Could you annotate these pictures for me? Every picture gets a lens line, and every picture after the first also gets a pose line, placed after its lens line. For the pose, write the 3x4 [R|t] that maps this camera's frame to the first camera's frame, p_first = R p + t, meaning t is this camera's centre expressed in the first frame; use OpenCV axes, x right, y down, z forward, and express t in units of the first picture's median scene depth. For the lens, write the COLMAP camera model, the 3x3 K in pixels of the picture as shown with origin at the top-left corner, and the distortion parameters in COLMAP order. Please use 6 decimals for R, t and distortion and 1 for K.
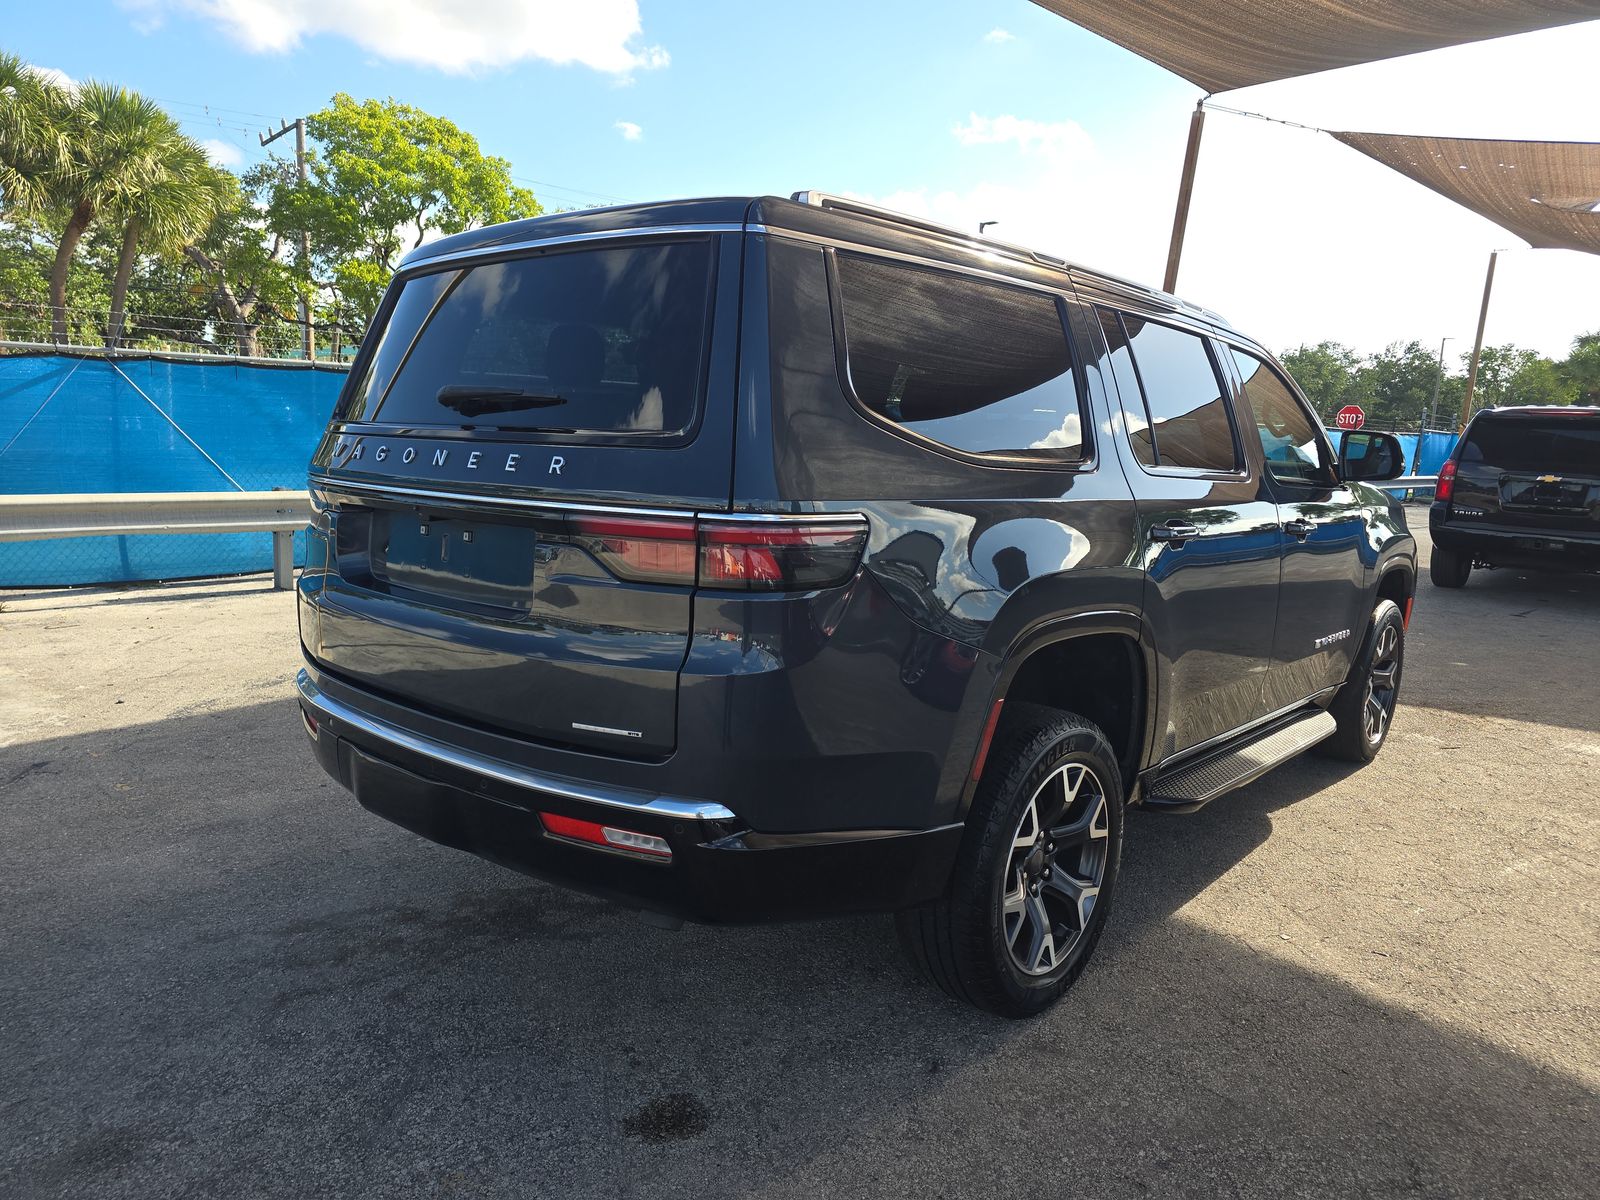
lens RADIAL K [[1101.7, 0, 786.8], [0, 1101.7, 603.3], [0, 0, 1]] dist [0.031725, -0.033782]
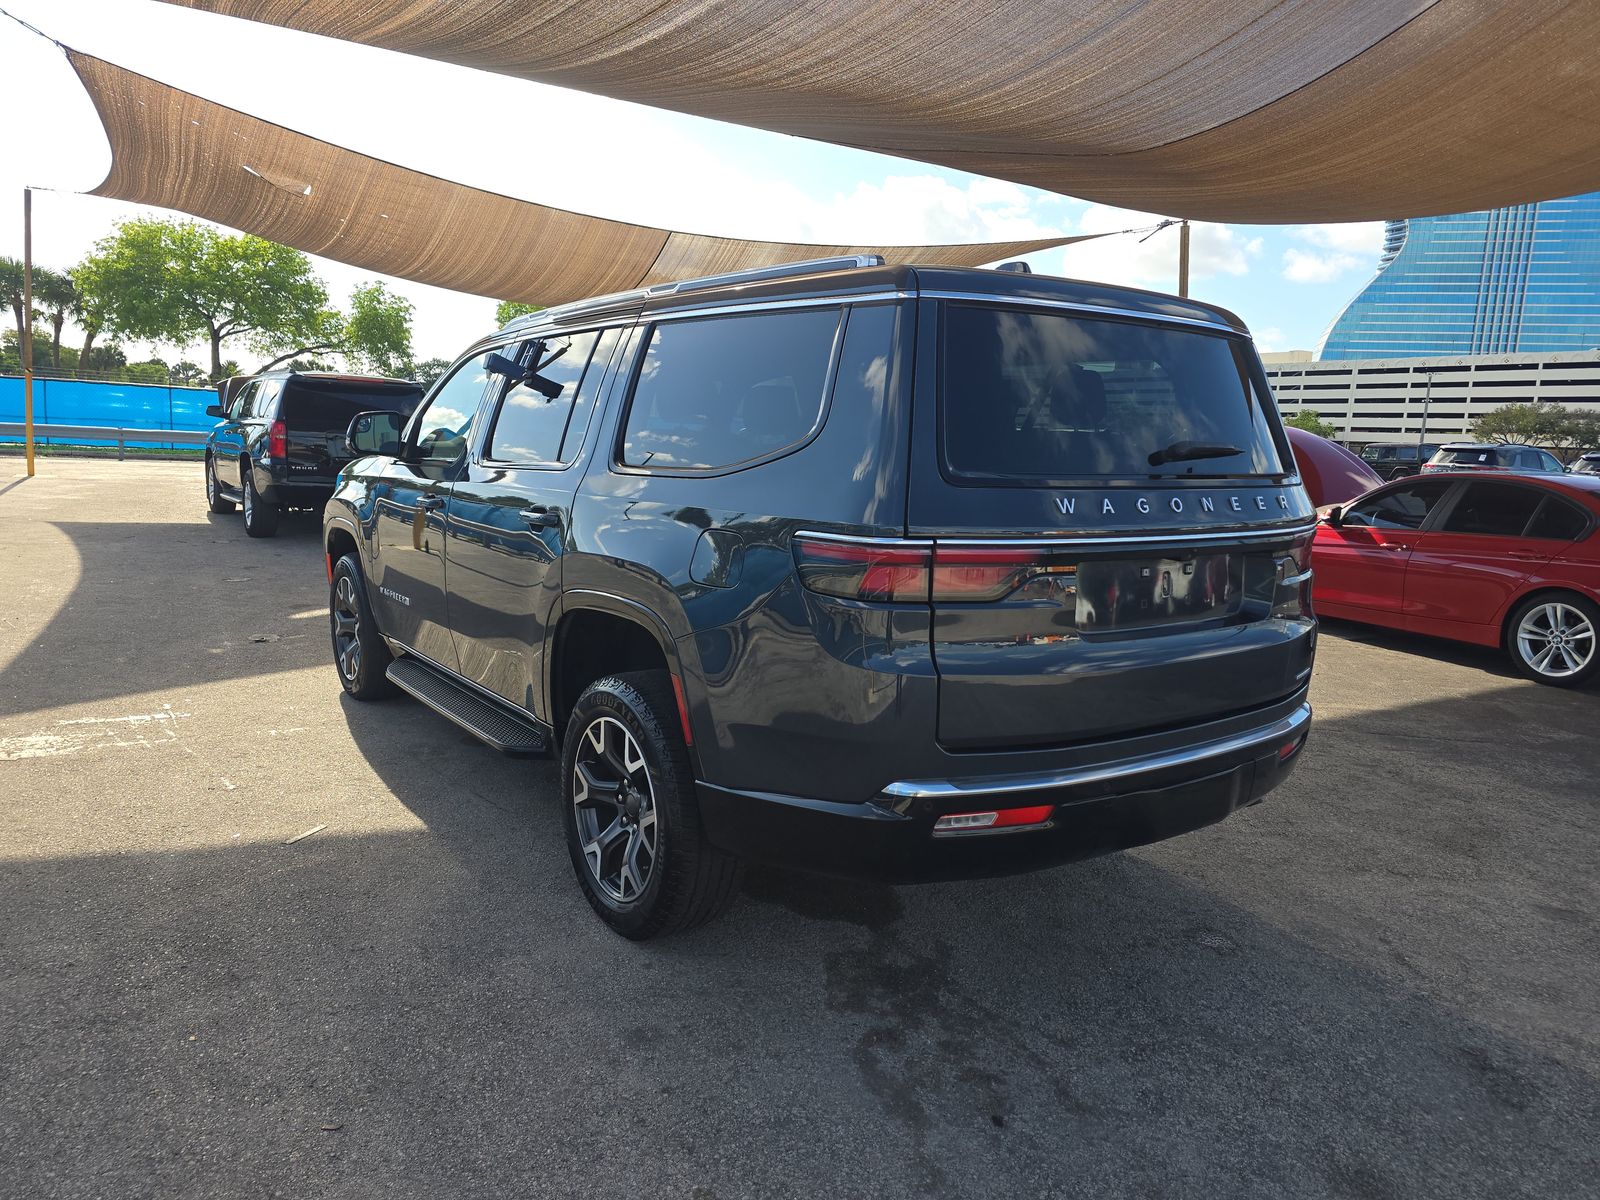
lens RADIAL K [[1101.7, 0, 786.8], [0, 1101.7, 603.3], [0, 0, 1]] dist [0.031725, -0.033782]
pose [[0.186904, -0.164388, 0.968527, -1.201275], [0.097908, 0.984108, 0.148138, -0.198996], [-0.977487, 0.067139, 0.200028, 0.927520]]
